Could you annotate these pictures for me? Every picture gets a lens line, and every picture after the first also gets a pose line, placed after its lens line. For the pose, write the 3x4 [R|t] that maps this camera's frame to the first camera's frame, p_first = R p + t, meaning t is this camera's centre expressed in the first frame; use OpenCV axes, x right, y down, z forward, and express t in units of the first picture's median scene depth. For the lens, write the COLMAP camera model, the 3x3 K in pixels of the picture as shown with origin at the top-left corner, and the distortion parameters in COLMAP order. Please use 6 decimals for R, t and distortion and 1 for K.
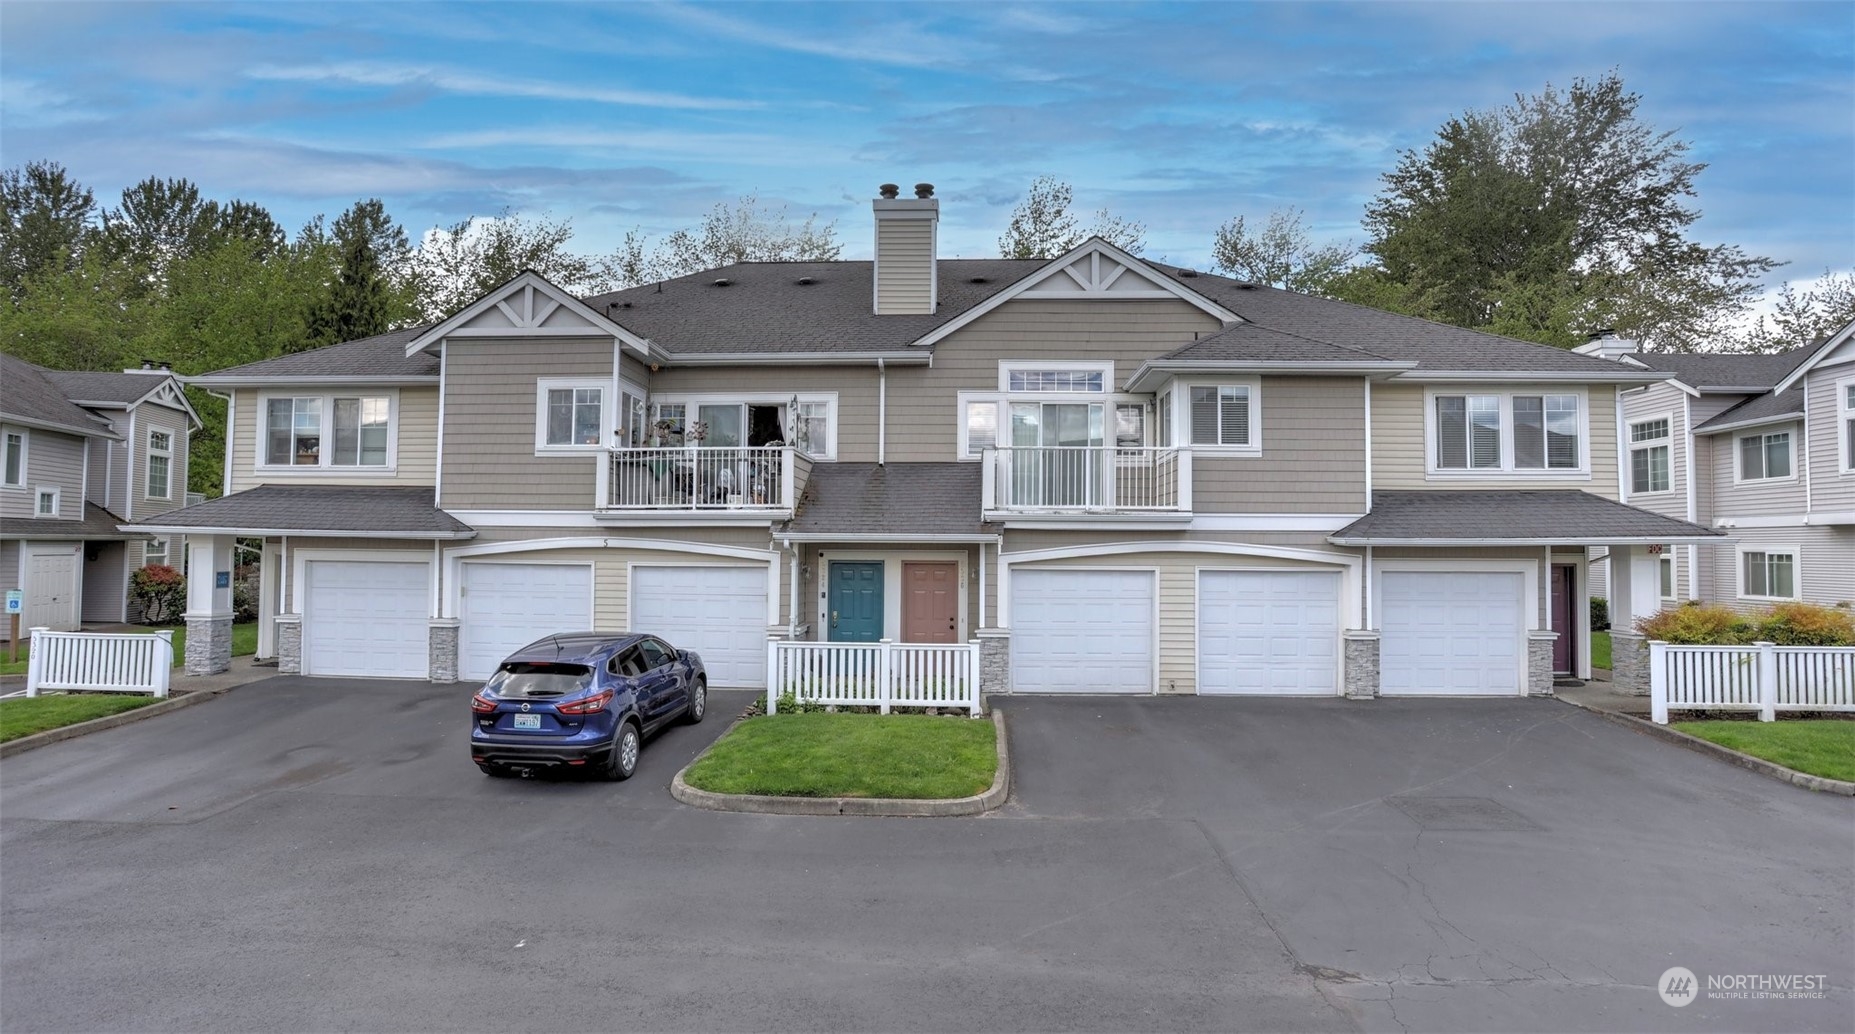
lens RADIAL K [[888.2, 0, 927.5], [0, 888.2, 517.0], [0, 0, 1]] dist [-0.003160, -0.000458]
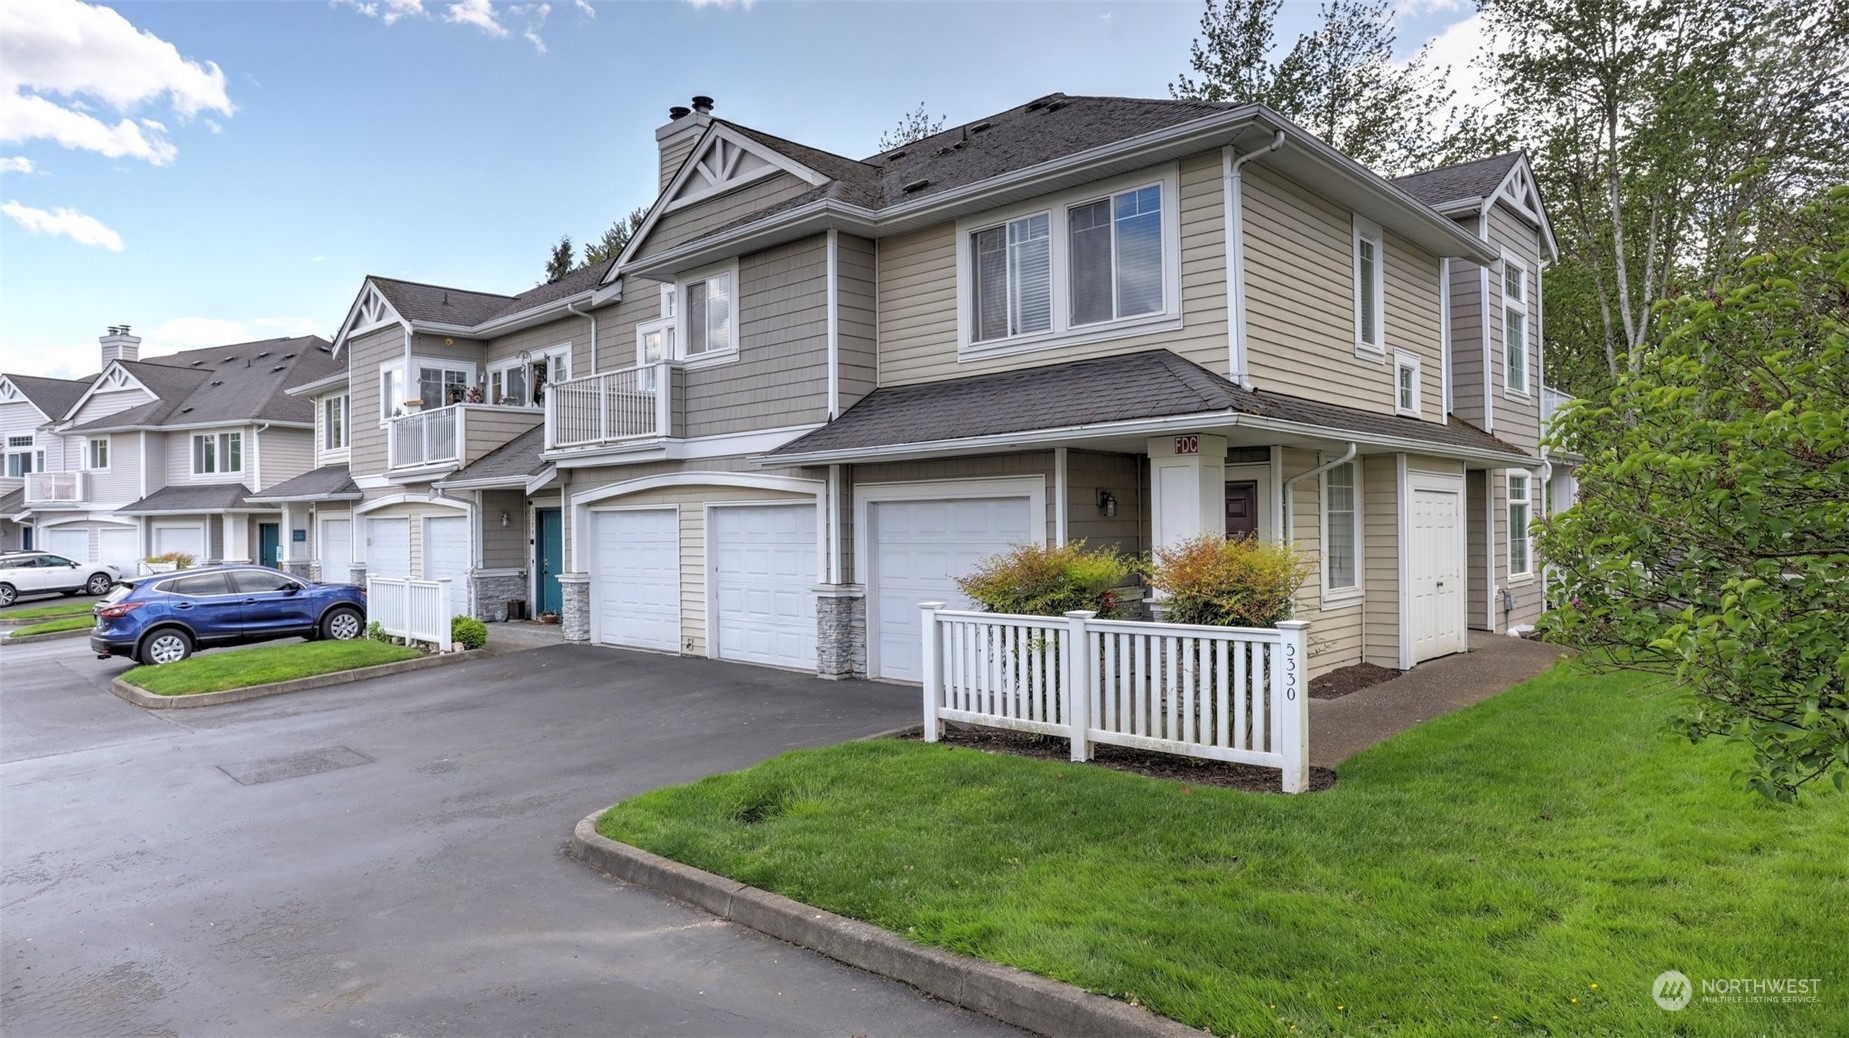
lens RADIAL K [[1062.6, 0, 924.5], [0, 1062.6, 519.0], [0, 0, 1]] dist [0.054348, 0.000323]
pose [[0.735715, -0.019524, -0.677010, 1.121434], [0.037227, 0.999239, 0.011639, 0.066892], [0.676268, -0.033766, 0.735882, 0.411409]]
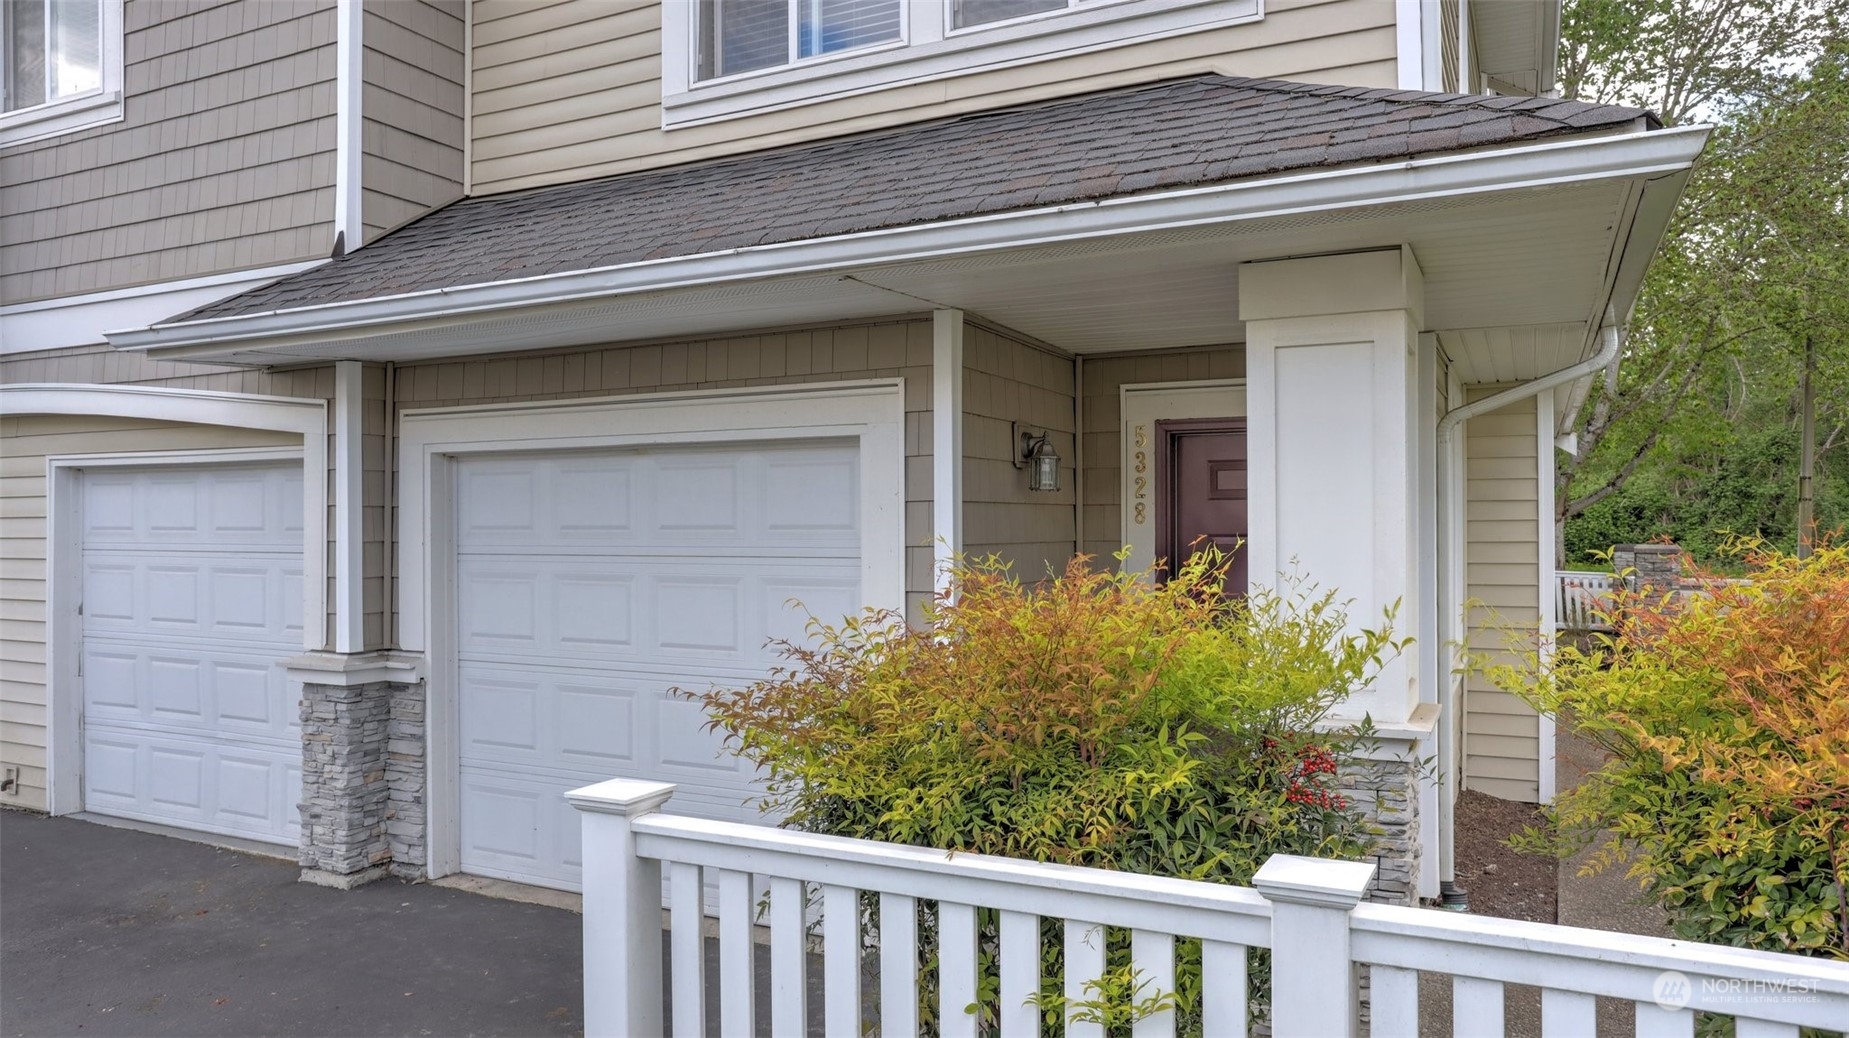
lens RADIAL K [[1256.9, 0, 924.5], [0, 1256.9, 519.0], [0, 0, 1]] dist [-0.053608, 0.071505]
pose [[0.895945, -0.011373, -0.444019, 0.843241], [0.021419, 0.999615, 0.017615, 0.079246], [0.443648, -0.025292, 0.895844, 0.706593]]
